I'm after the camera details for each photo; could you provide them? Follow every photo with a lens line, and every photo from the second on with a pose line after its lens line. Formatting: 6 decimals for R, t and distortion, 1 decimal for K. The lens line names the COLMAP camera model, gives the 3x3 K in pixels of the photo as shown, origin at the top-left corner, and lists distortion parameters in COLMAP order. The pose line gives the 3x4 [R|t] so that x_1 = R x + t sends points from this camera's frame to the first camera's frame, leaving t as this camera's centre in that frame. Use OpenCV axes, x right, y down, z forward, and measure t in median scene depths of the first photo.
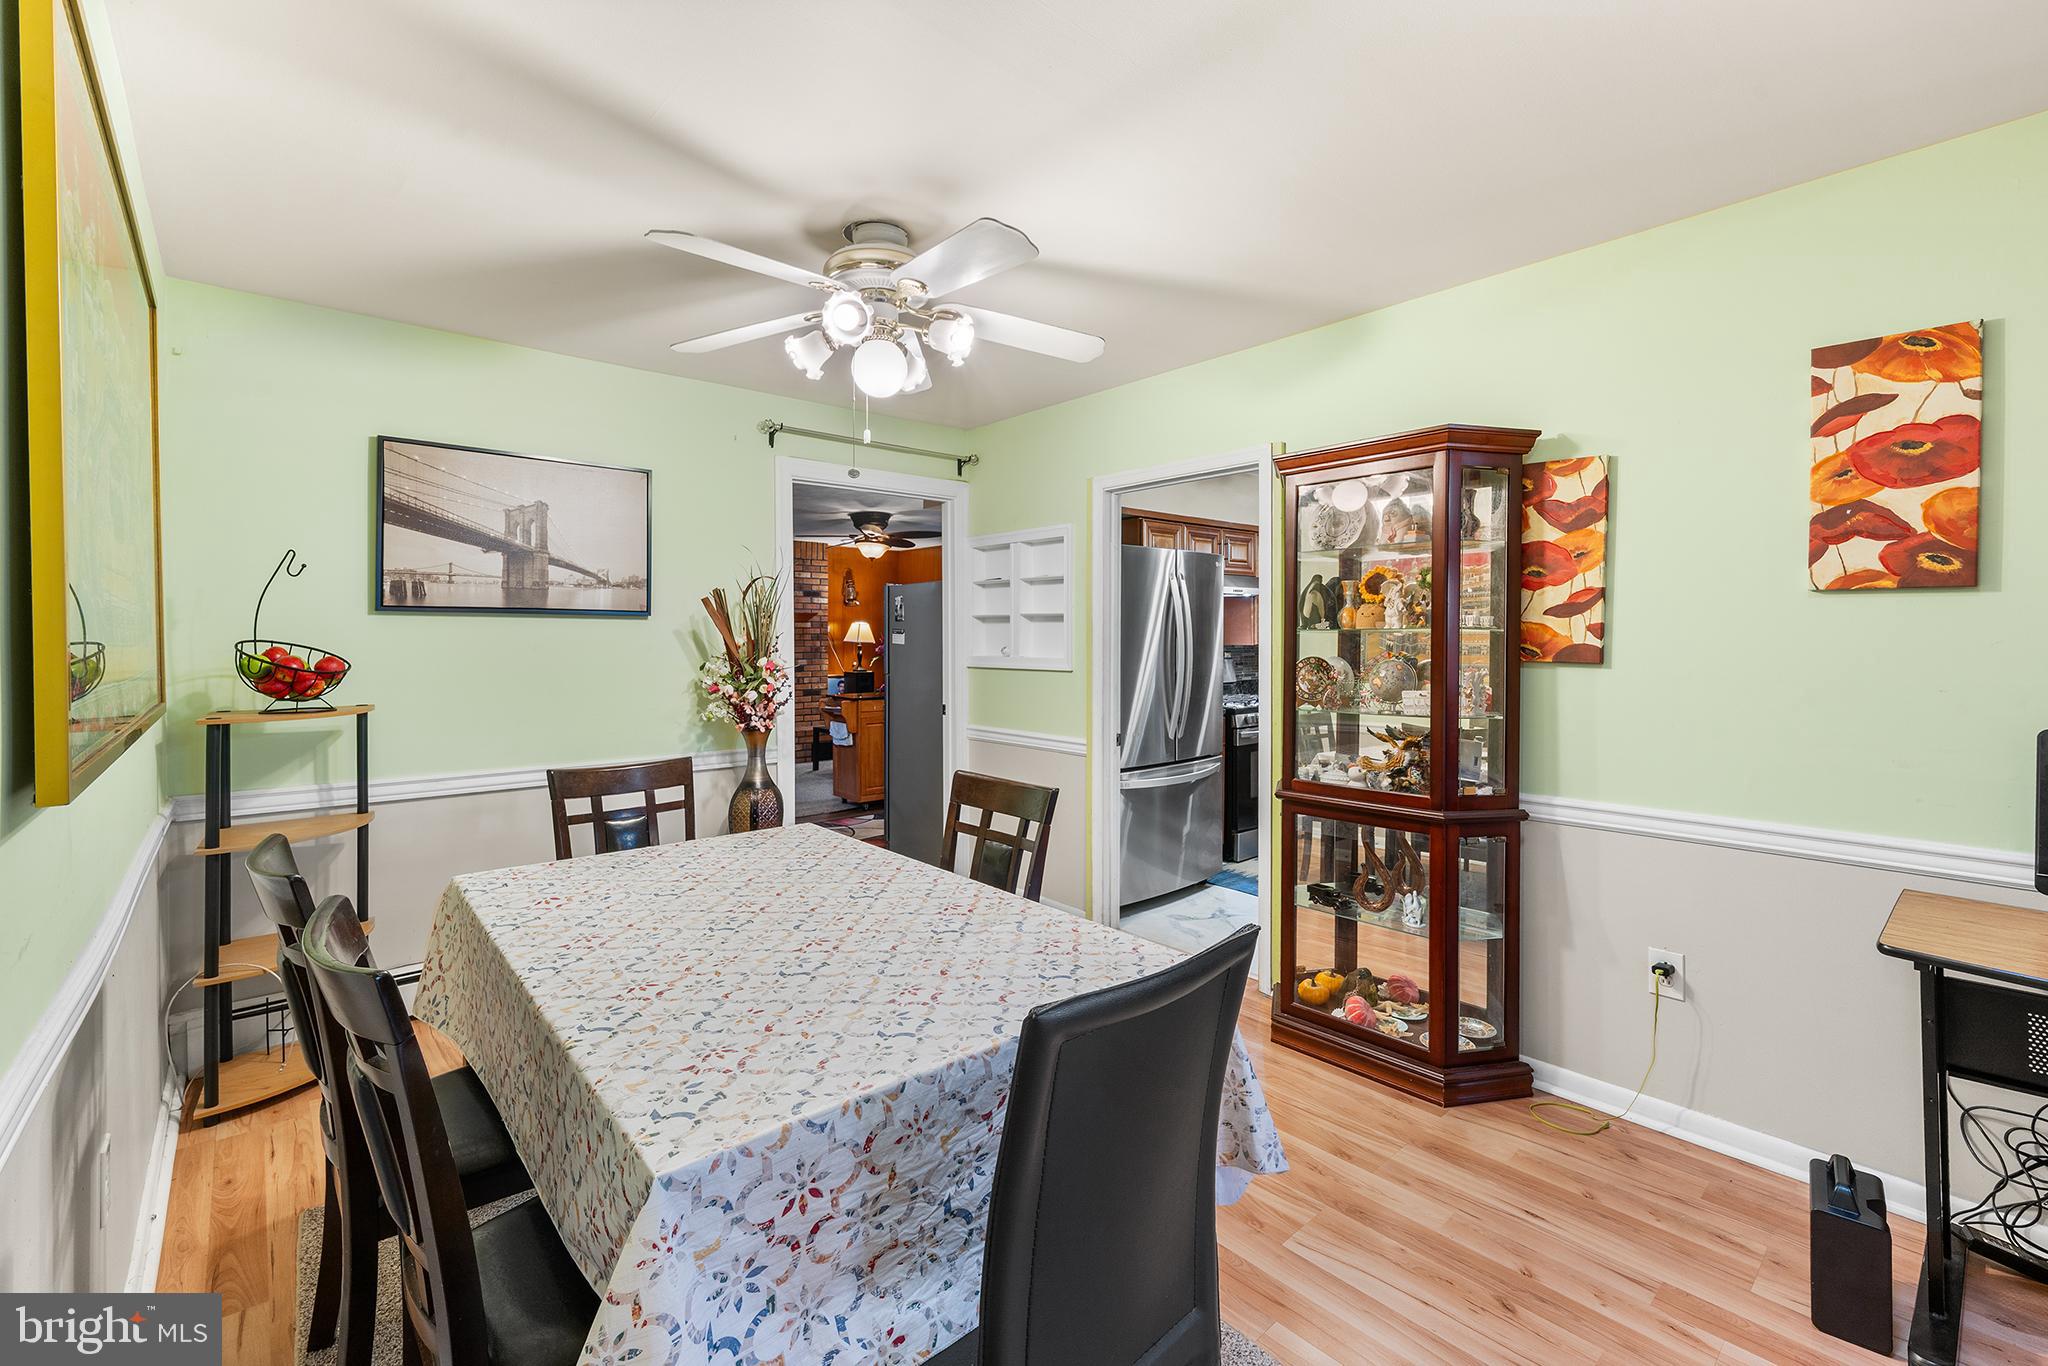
lens RADIAL K [[870.9, 0, 1017.6], [0, 870.9, 633.7], [0, 0, 1]] dist [0.001761, -0.001380]
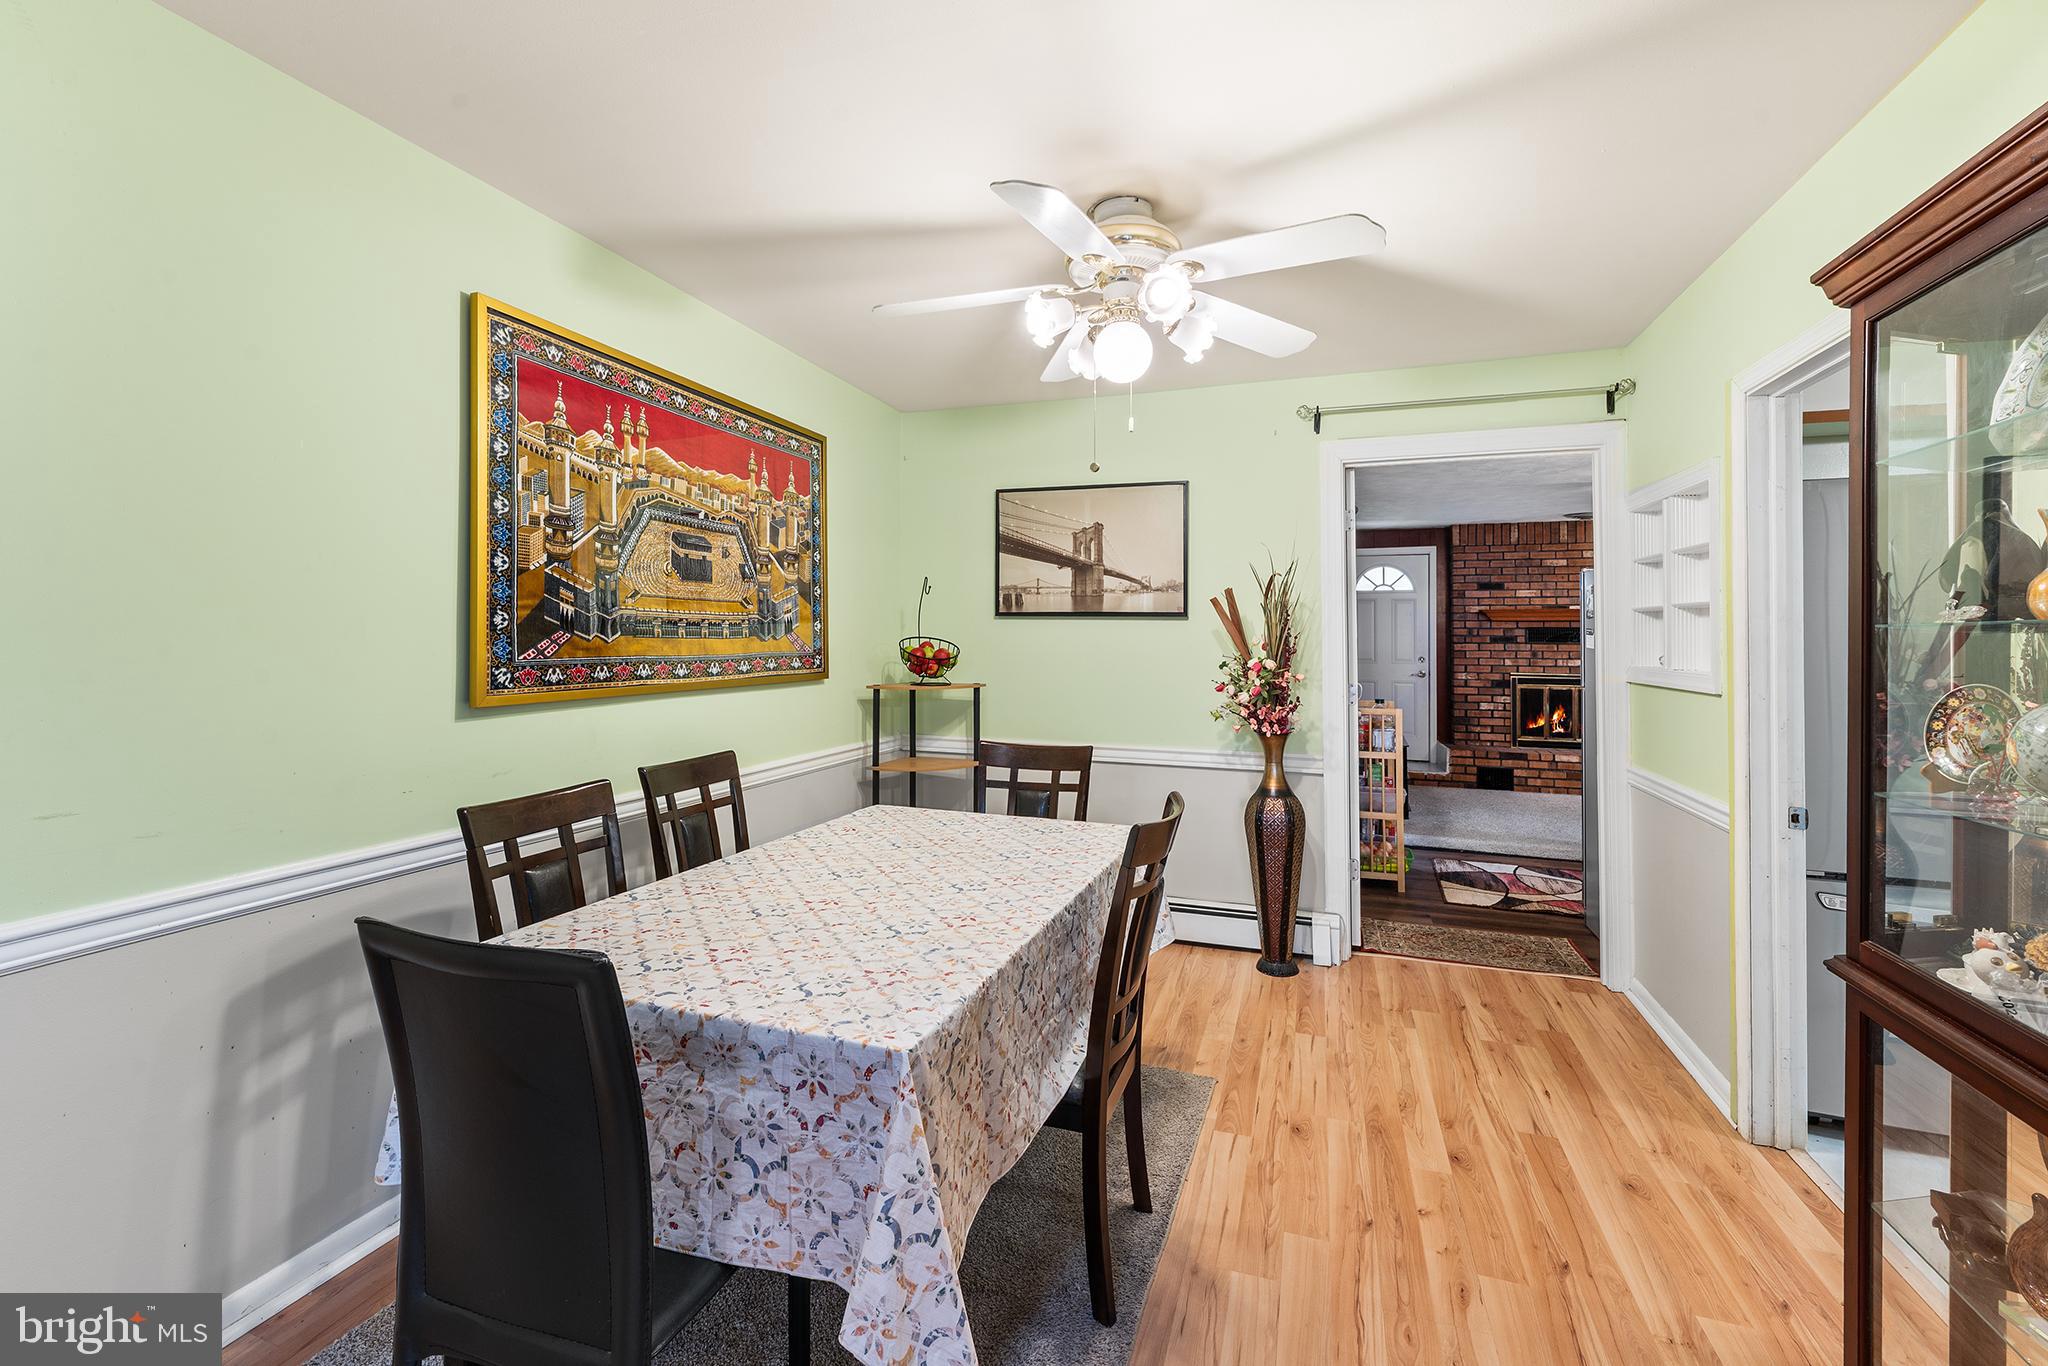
lens RADIAL K [[870.9, 0, 997.9], [0, 870.9, 619.8], [0, 0, 1]] dist [0.001761, -0.001380]
pose [[0.489548, -0.012782, -0.871882, 0.423630], [-0.003117, 0.999861, -0.016409, 0.001316], [0.871970, 0.010751, 0.489440, 0.294541]]
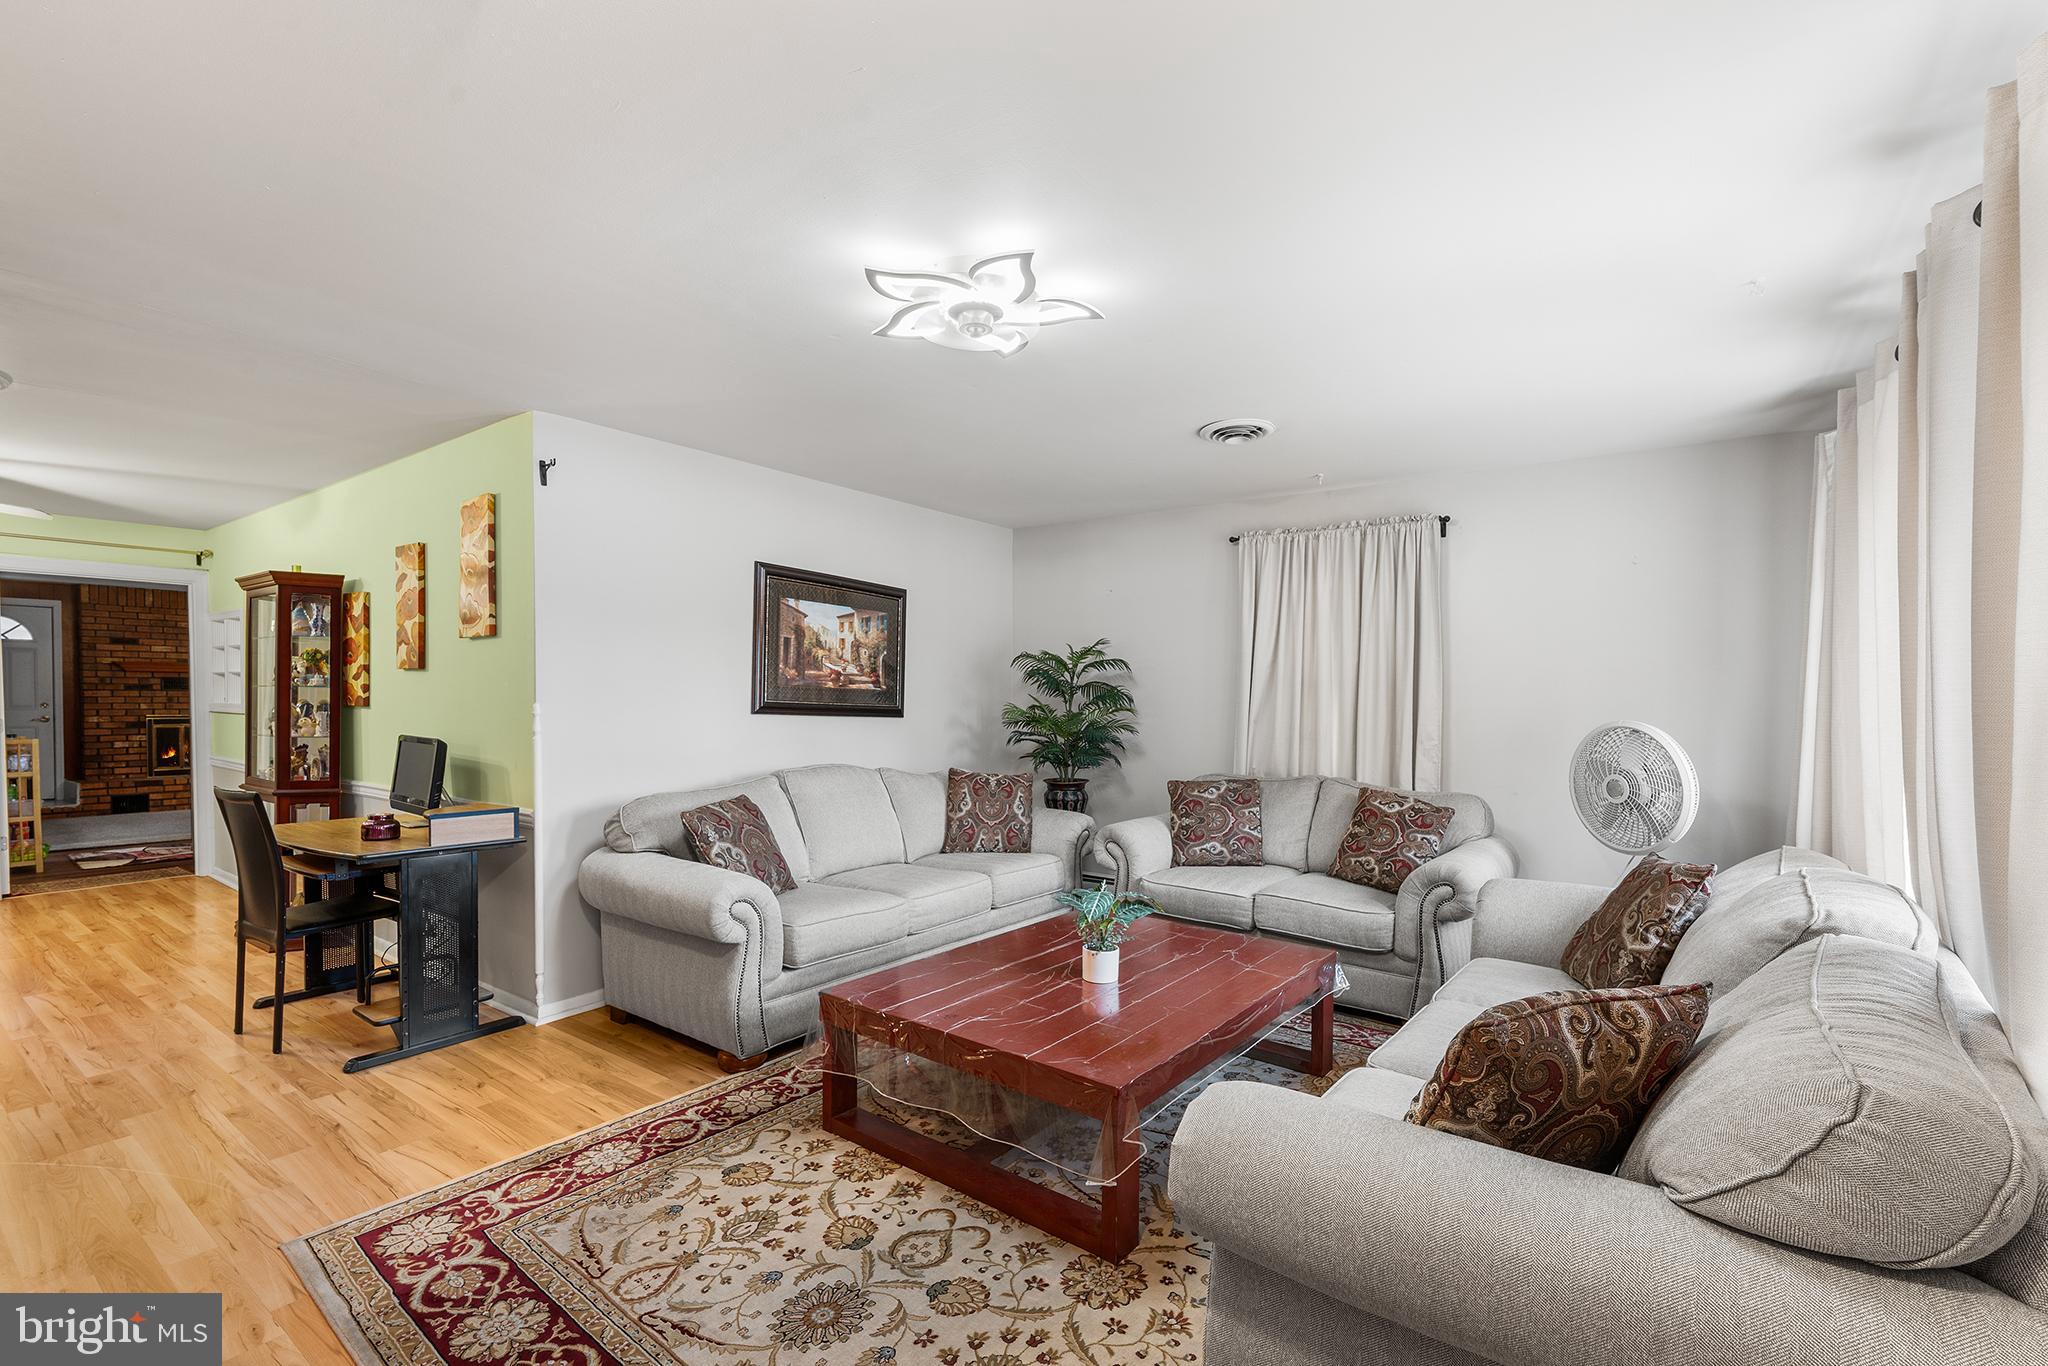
lens RADIAL K [[870.9, 0, 1033.6], [0, 870.9, 718.8], [0, 0, 1]] dist [0.001761, -0.001380]
pose [[0.967270, 0.005691, 0.253684, 1.115151], [-0.013648, 0.999468, 0.029618, -0.008831], [-0.253380, -0.032111, 0.966834, -0.804806]]
